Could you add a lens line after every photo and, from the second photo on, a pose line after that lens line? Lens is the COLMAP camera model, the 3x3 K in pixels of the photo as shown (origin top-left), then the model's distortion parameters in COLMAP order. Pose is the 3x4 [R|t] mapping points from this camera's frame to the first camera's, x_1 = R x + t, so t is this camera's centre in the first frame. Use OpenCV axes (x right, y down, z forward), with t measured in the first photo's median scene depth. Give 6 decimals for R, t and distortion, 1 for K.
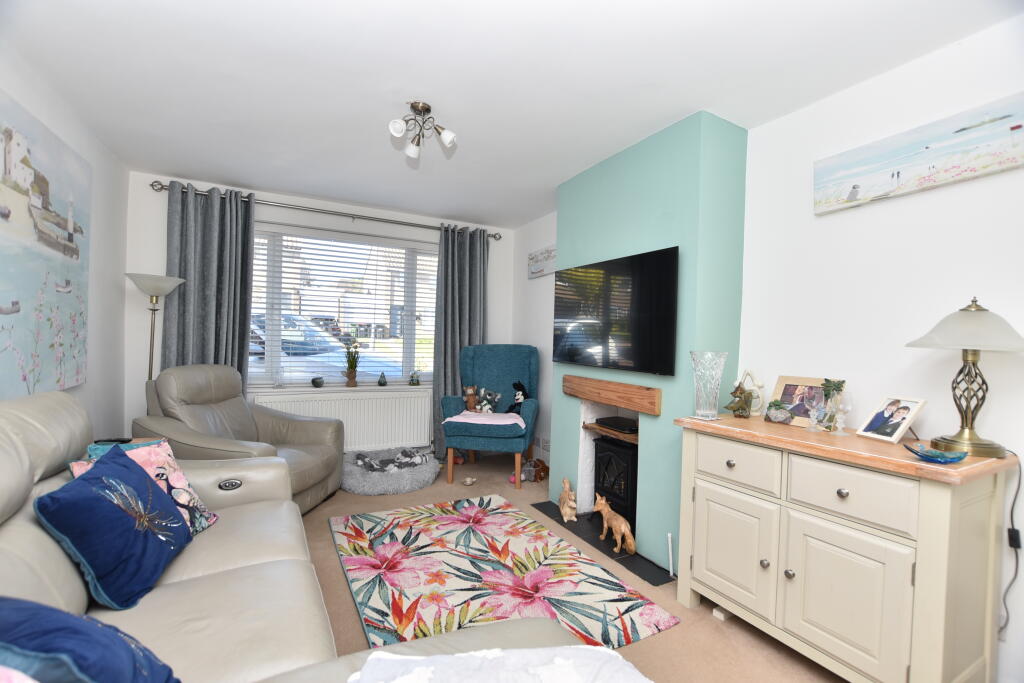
lens RADIAL K [[446.0, 0, 513.8], [0, 446.0, 345.1], [0, 0, 1]] dist [-0.039206, 0.006512]
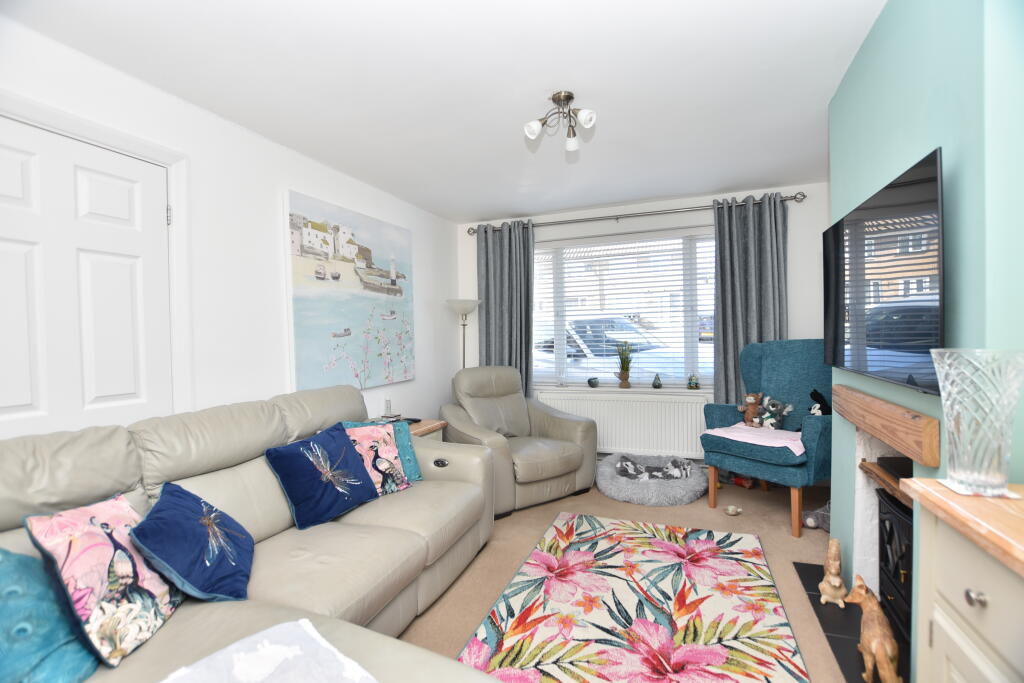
lens RADIAL K [[446.0, 0, 513.8], [0, 446.0, 345.1], [0, 0, 1]] dist [-0.039206, 0.006512]
pose [[0.654065, -0.028047, -0.755918, 0.325124], [0.032803, 0.999424, -0.008699, -0.002297], [0.755727, -0.019107, 0.654608, 0.225571]]
